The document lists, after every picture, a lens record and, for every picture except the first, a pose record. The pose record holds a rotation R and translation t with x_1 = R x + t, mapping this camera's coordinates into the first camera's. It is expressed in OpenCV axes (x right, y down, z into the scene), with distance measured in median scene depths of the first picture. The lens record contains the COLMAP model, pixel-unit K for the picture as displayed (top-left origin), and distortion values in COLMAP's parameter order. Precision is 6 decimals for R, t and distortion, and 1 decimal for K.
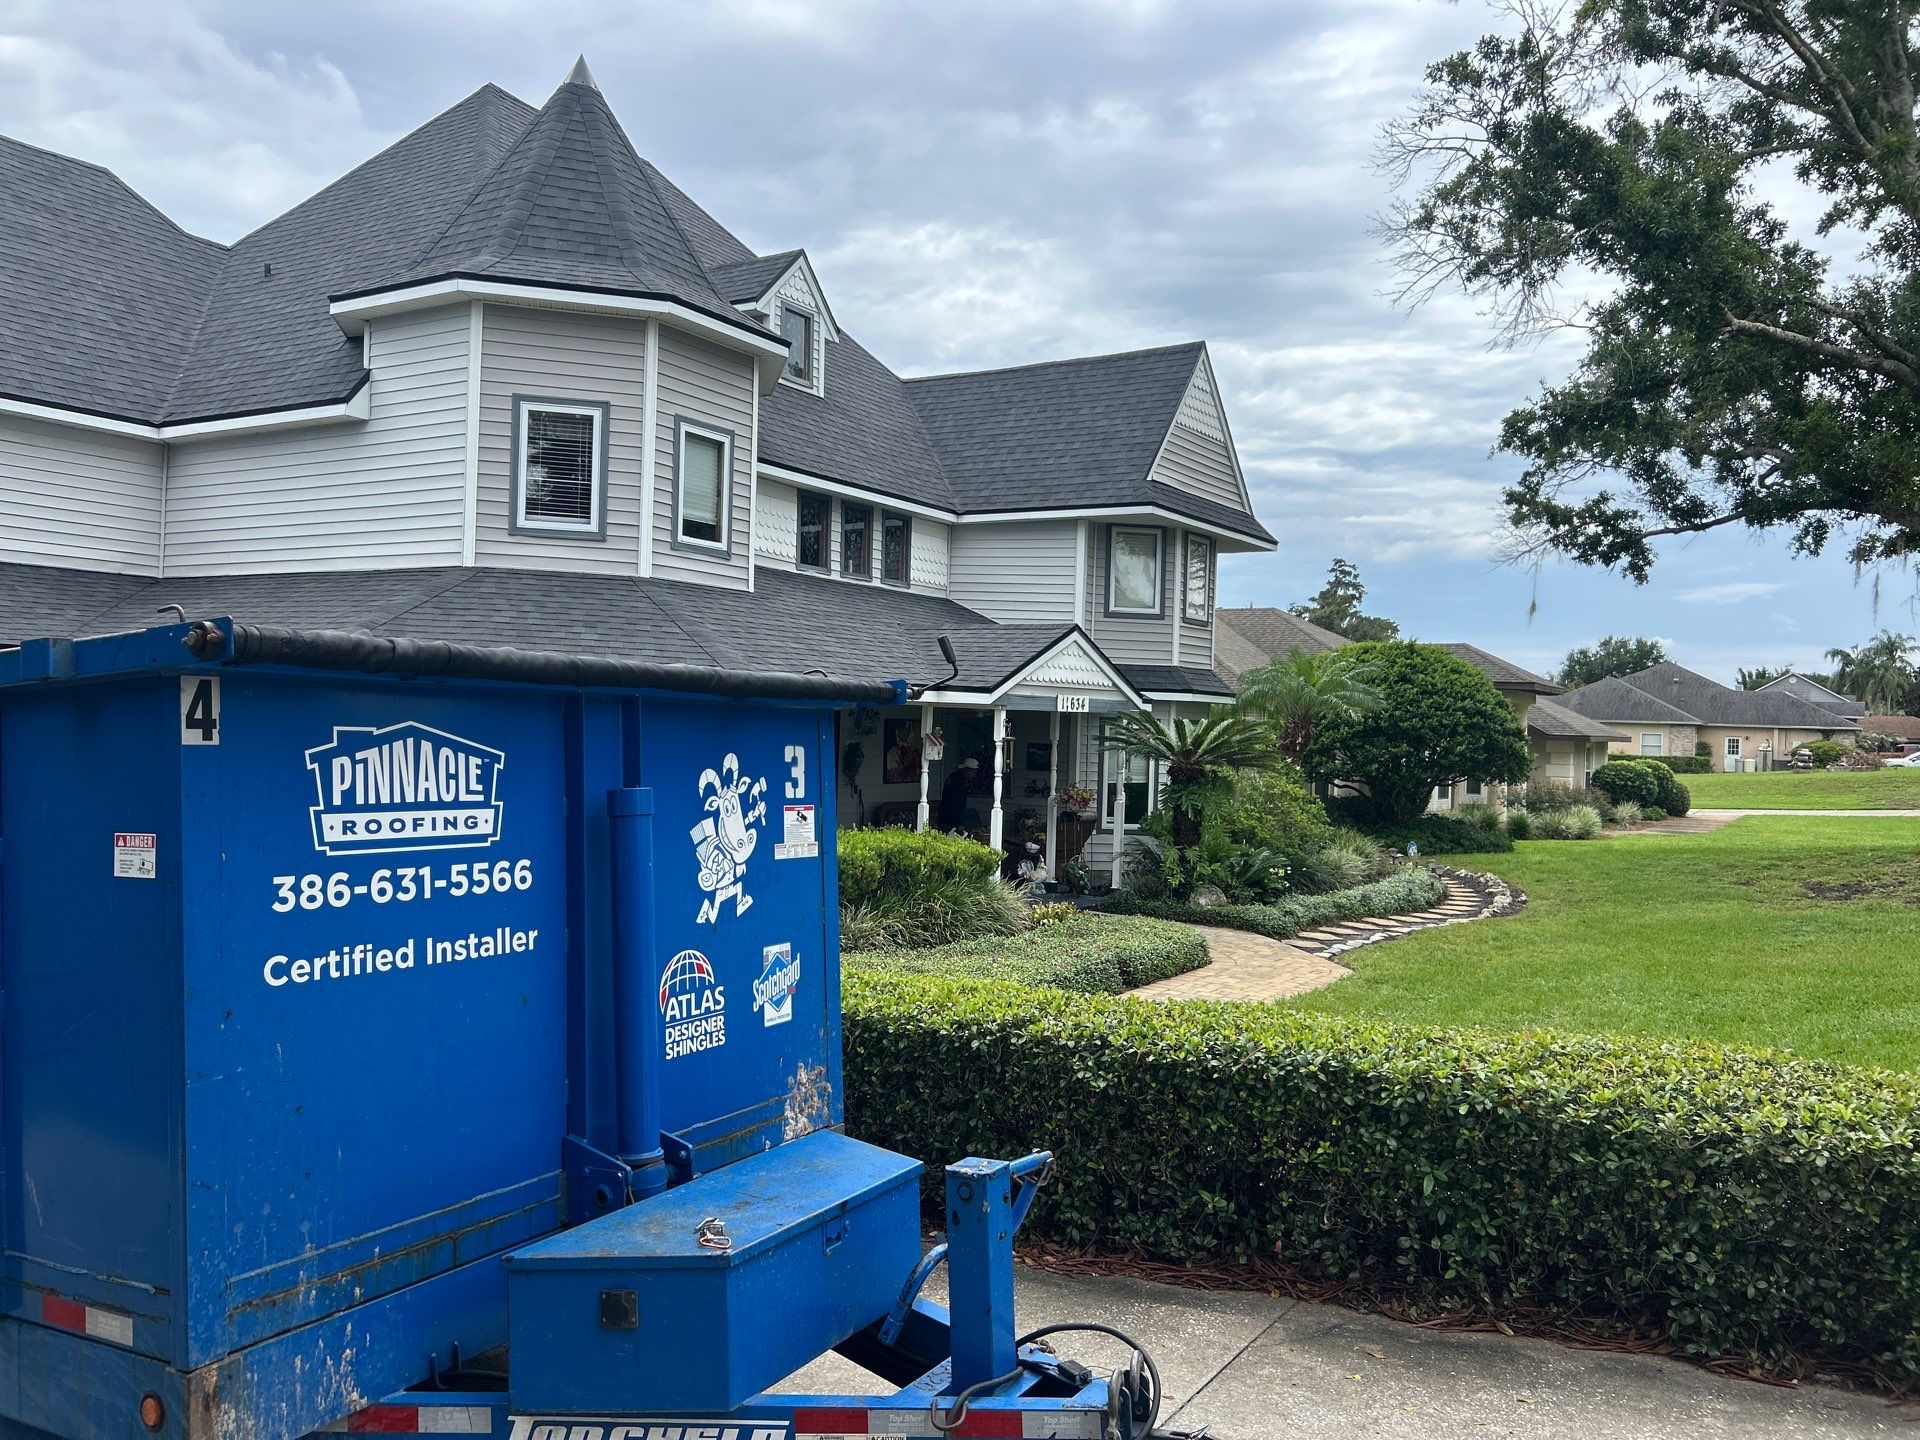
lens RADIAL K [[1451.5, 0, 977.5], [0, 1451.5, 711.7], [0, 0, 1]] dist [0.049589, -0.066213]
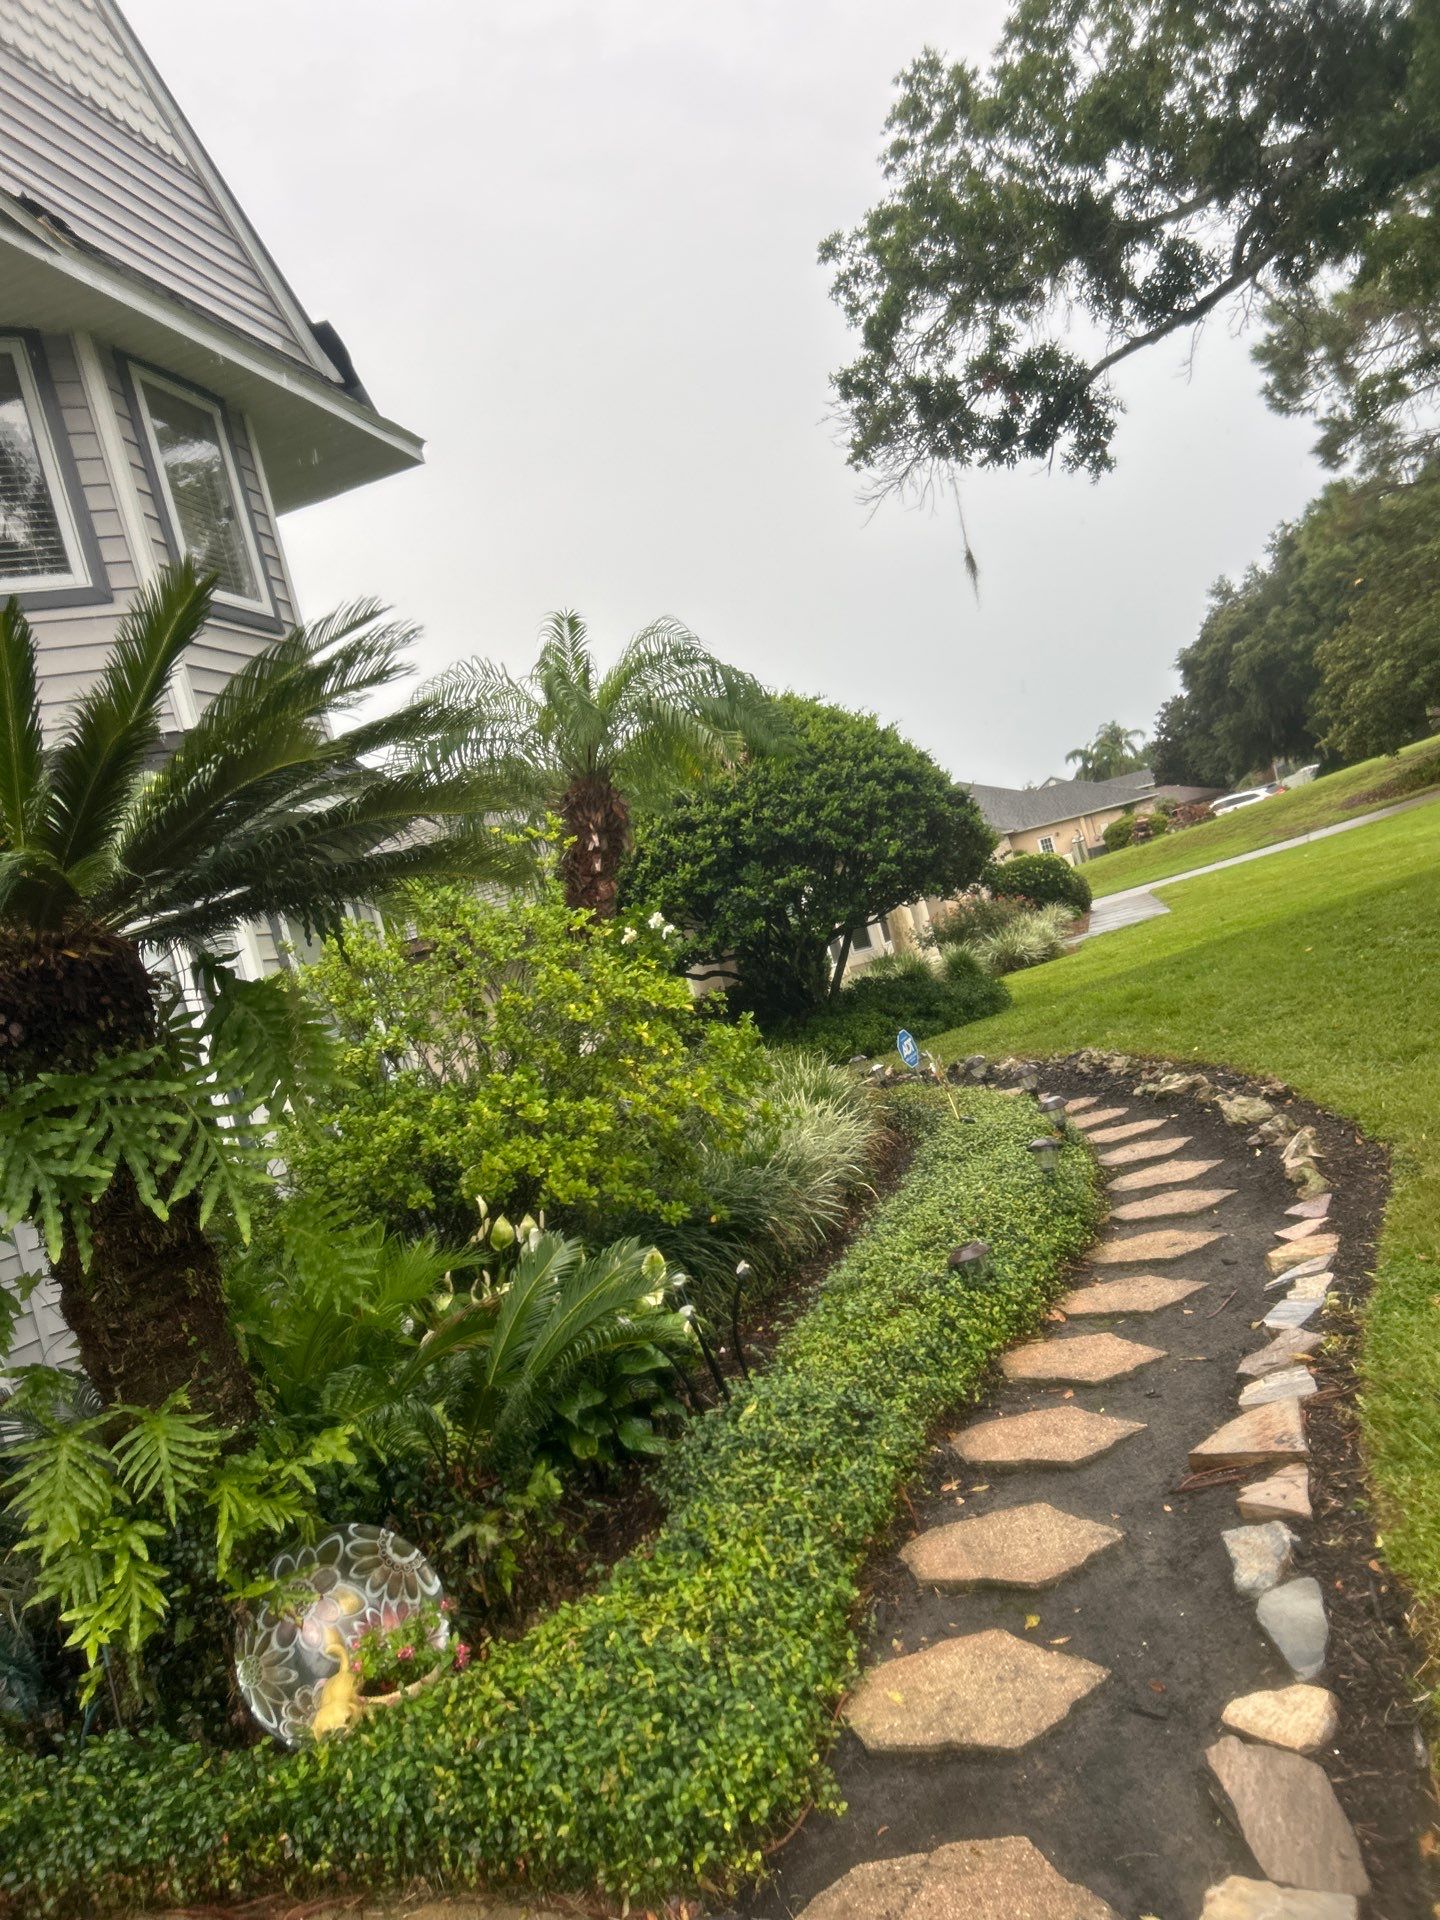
lens RADIAL K [[1451.5, 0, 774.5], [0, 1451.5, 917.6], [0, 0, 1]] dist [0.049589, -0.066213]
pose [[0.908198, -0.266188, 0.322985, 0.171252], [0.278761, 0.960330, 0.007611, 0.055372], [-0.312198, 0.083124, 0.946373, 0.791888]]
